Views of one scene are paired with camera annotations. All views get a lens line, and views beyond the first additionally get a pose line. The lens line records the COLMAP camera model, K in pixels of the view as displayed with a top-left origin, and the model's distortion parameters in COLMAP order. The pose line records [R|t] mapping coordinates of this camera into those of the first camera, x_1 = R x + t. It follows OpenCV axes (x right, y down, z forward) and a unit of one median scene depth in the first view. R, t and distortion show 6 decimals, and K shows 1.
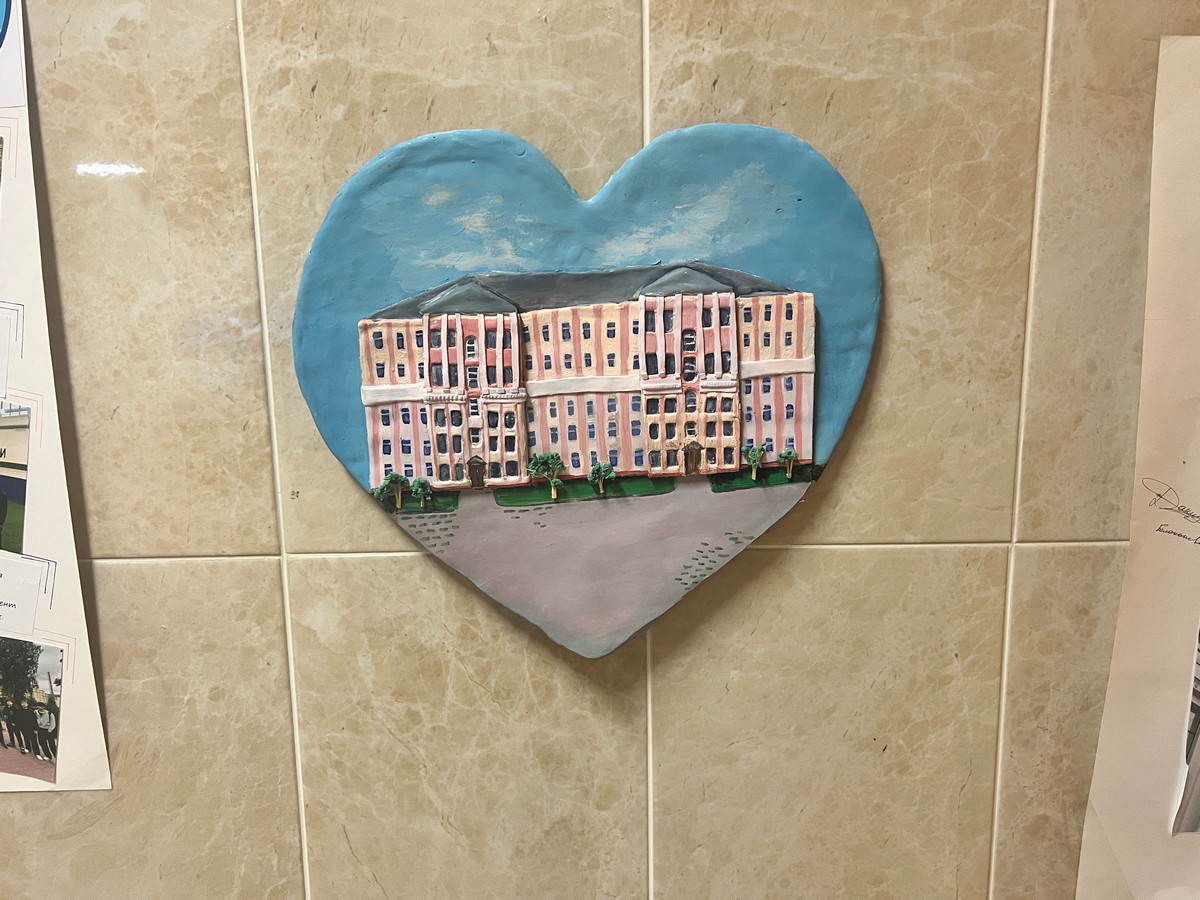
lens RADIAL K [[912.9, 0, 606.5], [0, 912.9, 446.4], [0, 0, 1]] dist [0.038431, -0.051415]
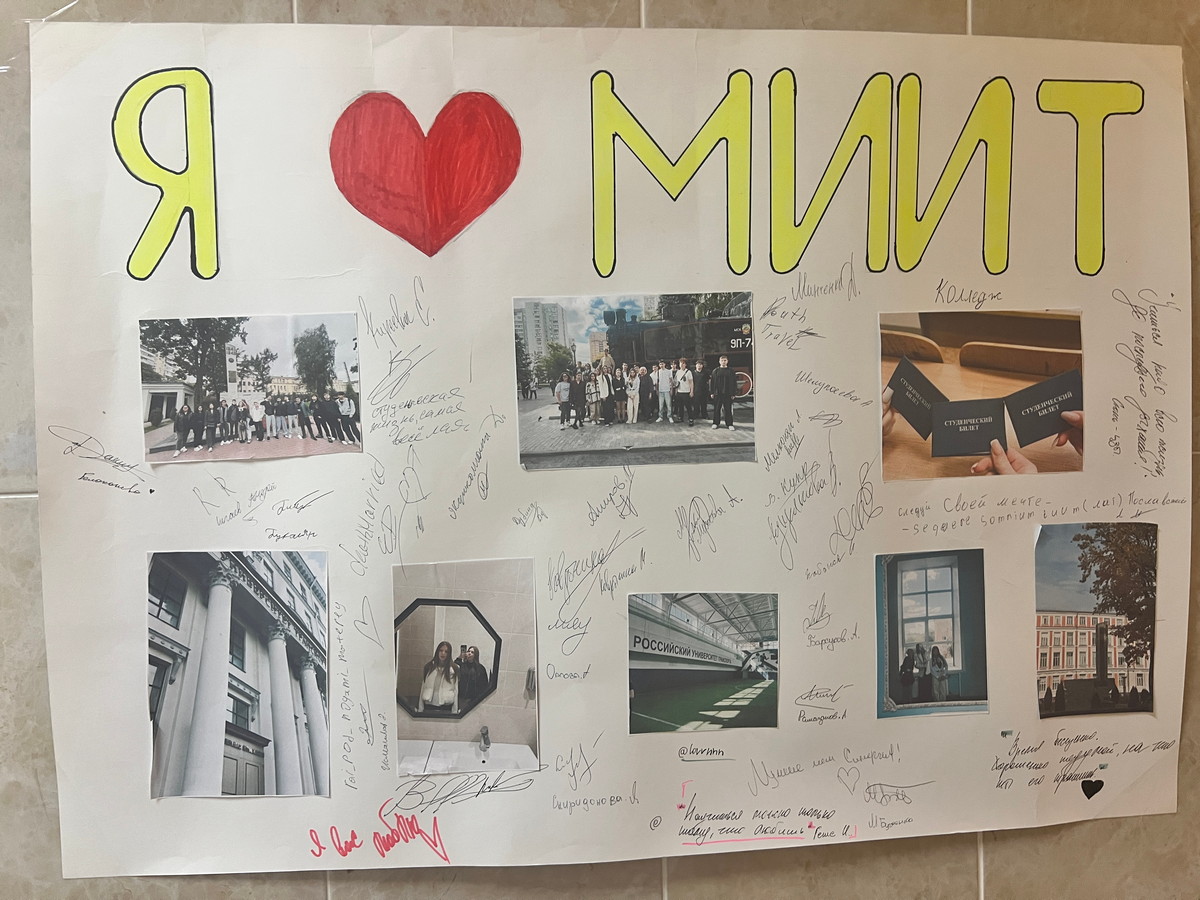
lens RADIAL K [[912.9, 0, 599.3], [0, 912.9, 447.5], [0, 0, 1]] dist [0.038431, -0.051415]
pose [[0.996852, -0.019269, 0.076904, 1.112250], [0.029830, 0.989894, -0.138635, 0.219241], [-0.073456, 0.140493, 0.987353, -0.067568]]
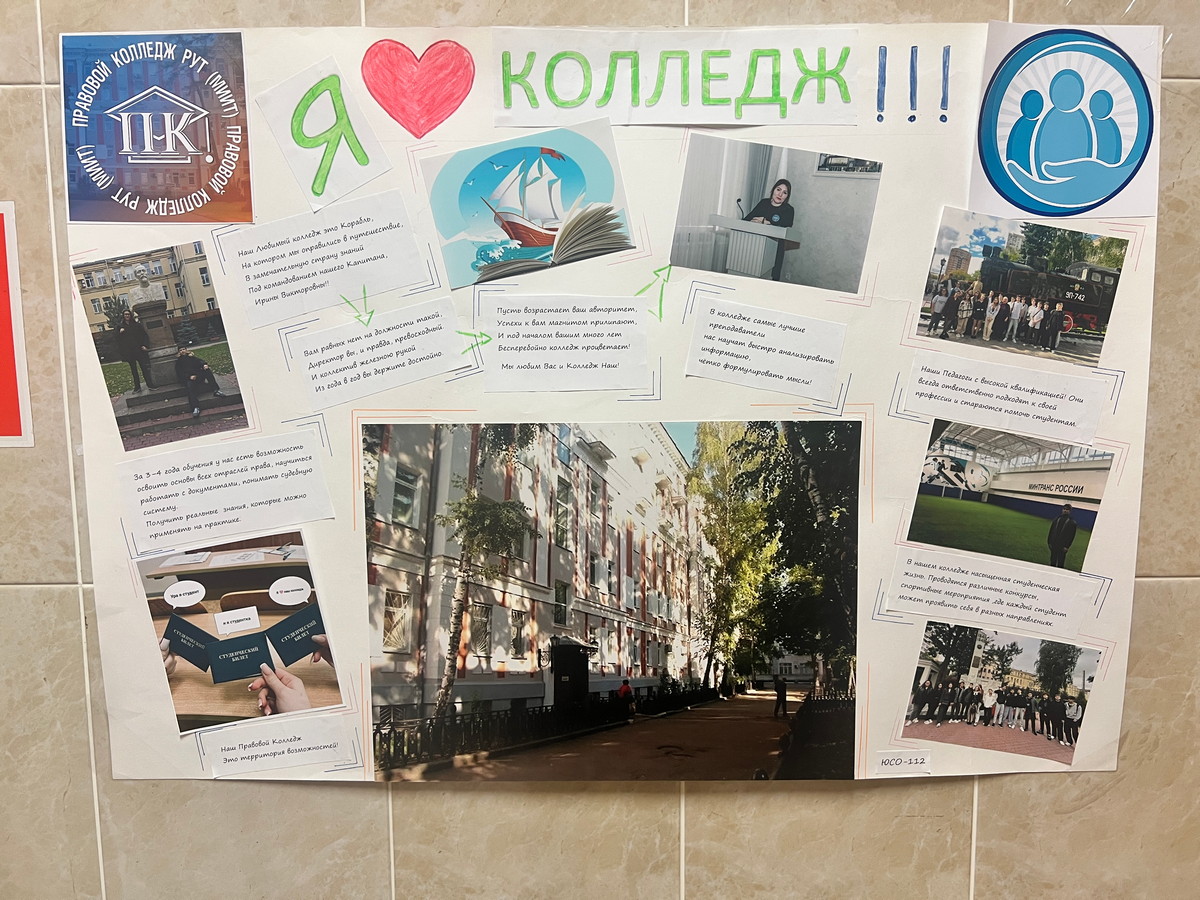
lens RADIAL K [[912.9, 0, 601.0], [0, 912.9, 455.6], [0, 0, 1]] dist [0.038431, -0.051415]
pose [[0.999915, 0.008749, -0.009681, -1.271214], [-0.009216, 0.998743, -0.049267, 0.027720], [0.009238, 0.049352, 0.998739, -0.241395]]
